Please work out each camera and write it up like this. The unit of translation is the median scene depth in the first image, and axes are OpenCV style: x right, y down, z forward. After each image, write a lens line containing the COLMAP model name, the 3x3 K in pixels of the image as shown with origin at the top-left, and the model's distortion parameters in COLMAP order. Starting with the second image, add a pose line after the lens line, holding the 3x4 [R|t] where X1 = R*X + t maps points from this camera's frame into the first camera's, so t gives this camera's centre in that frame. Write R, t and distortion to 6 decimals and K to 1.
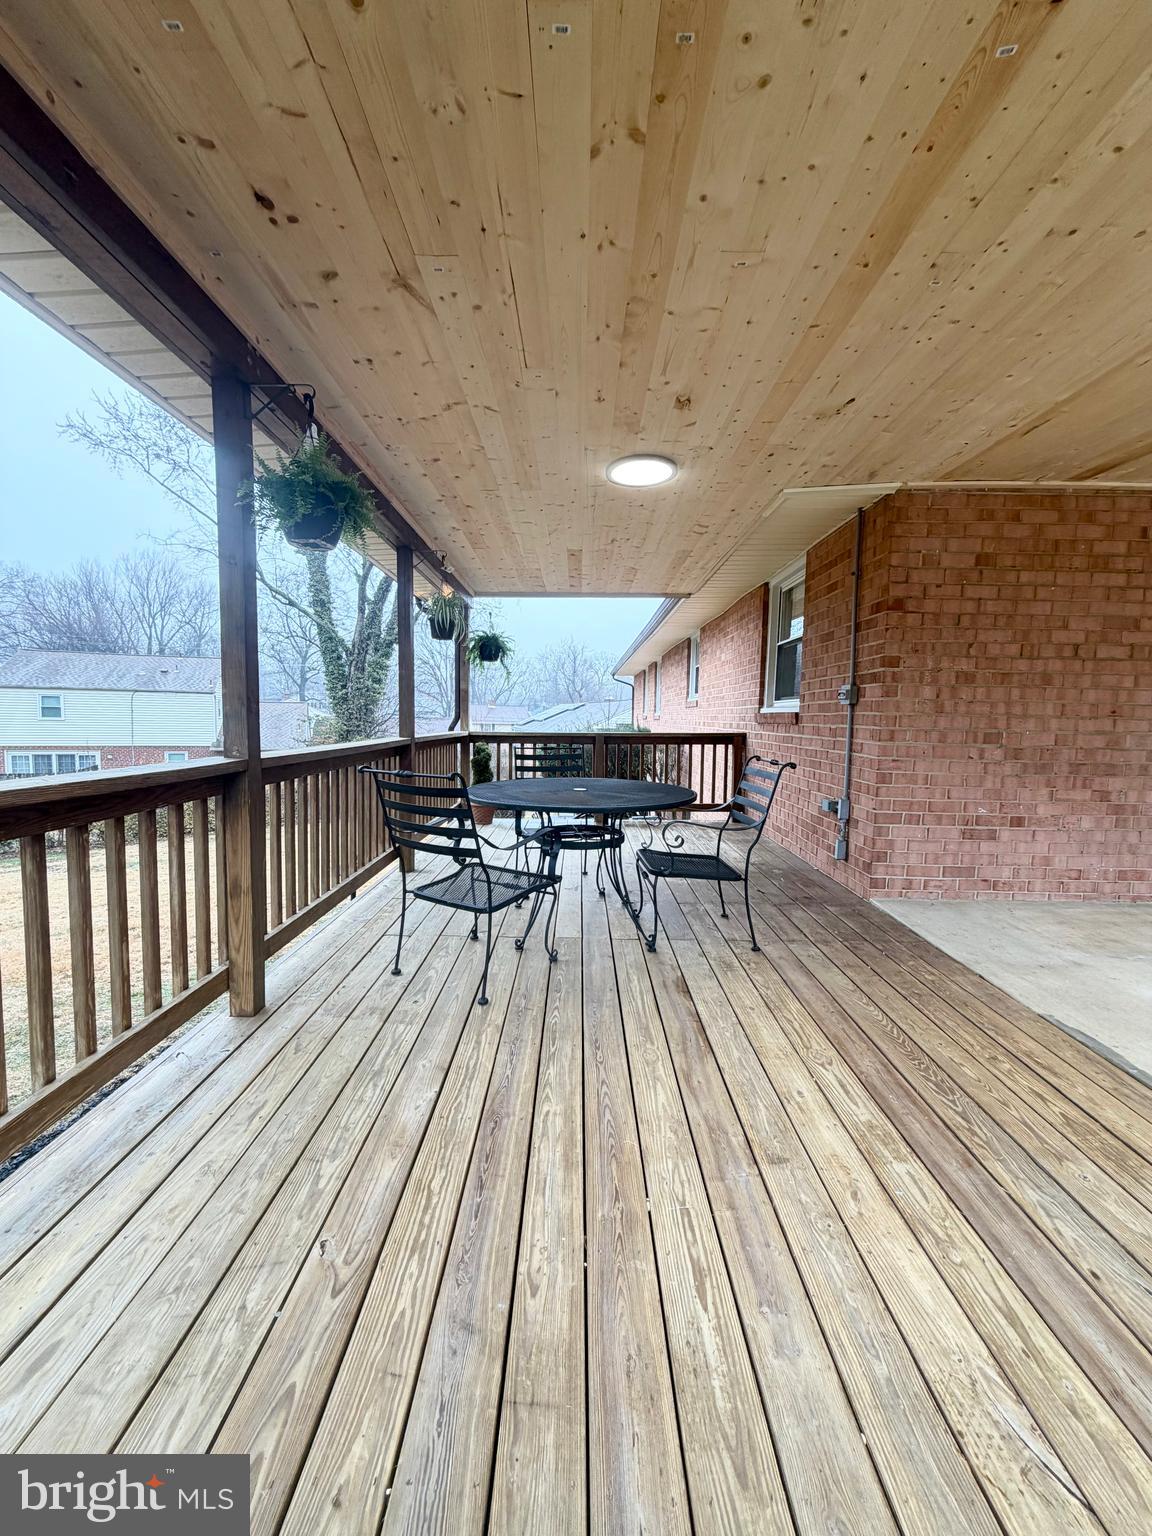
lens RADIAL K [[612.6, 0, 576.0], [0, 612.6, 764.8], [0, 0, 1]] dist [-0.000375, -0.000811]
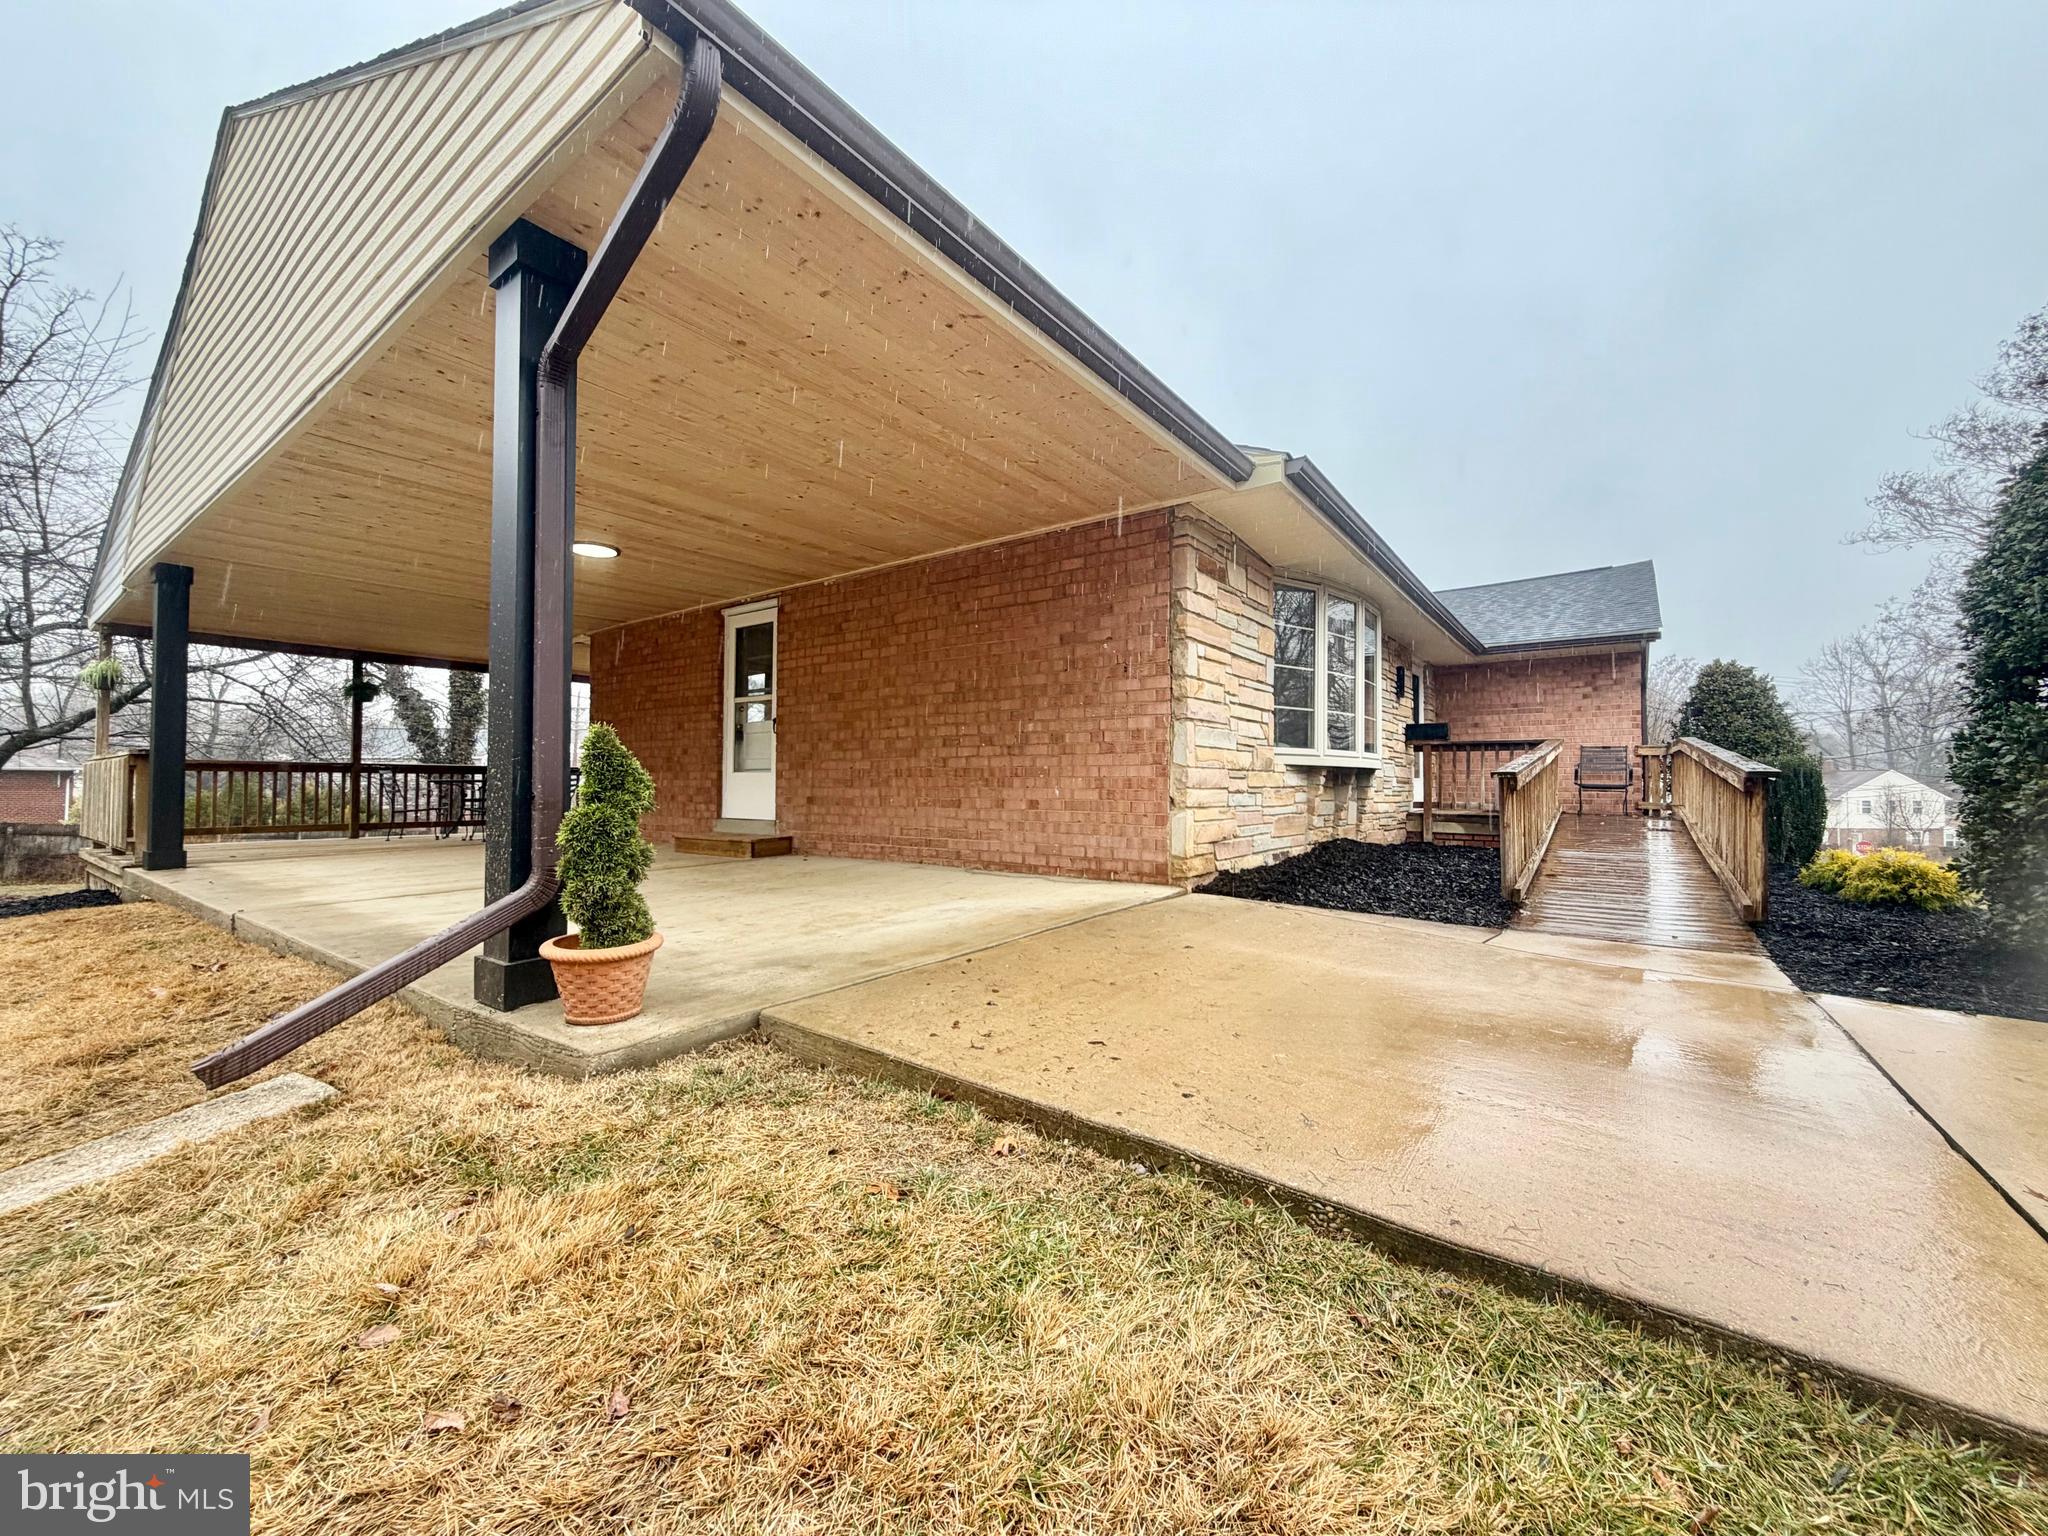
lens RADIAL K [[816.7, 0, 1024.0], [0, 816.7, 768.0], [0, 0, 1]] dist [-0.000375, -0.000811]
pose [[0.811045, -0.027858, -0.584320, 3.327083], [-0.033056, 0.995087, -0.093324, 0.205519], [0.584049, 0.095005, 0.806140, -0.326731]]
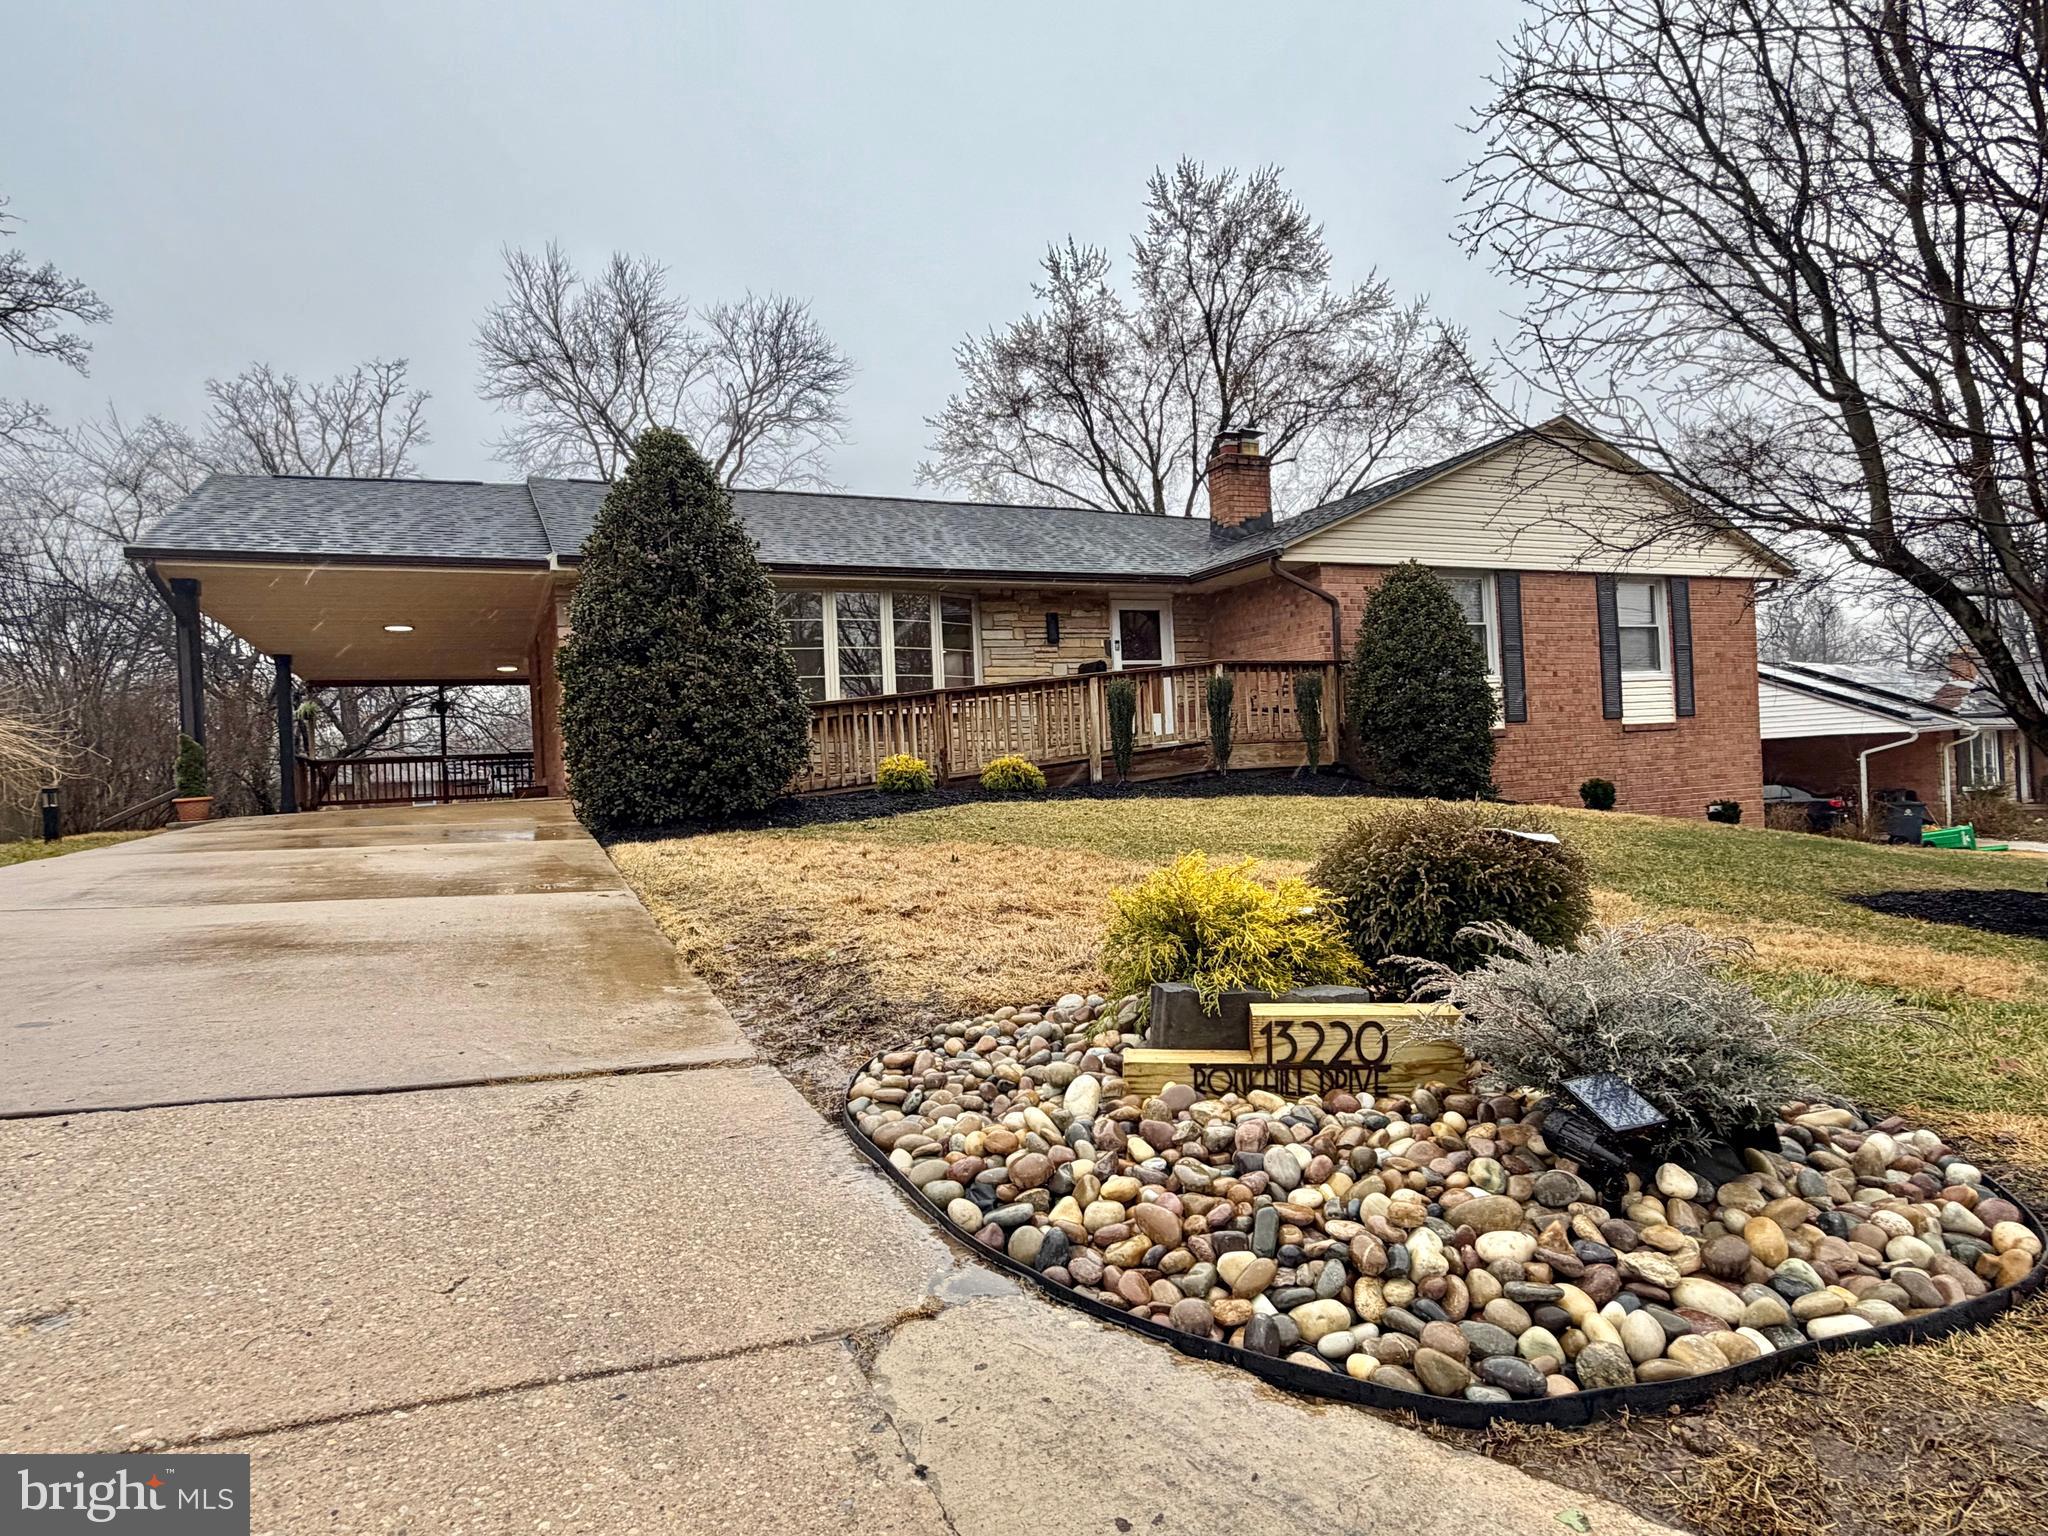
lens RADIAL K [[1183.5, 0, 1018.6], [0, 1183.5, 767.8], [0, 0, 1]] dist [0.000405, -0.001322]
pose [[0.419983, -0.042833, -0.906521, 6.746958], [-0.012230, 0.998528, -0.052846, 0.362917], [0.907450, 0.033281, 0.418840, 0.774308]]
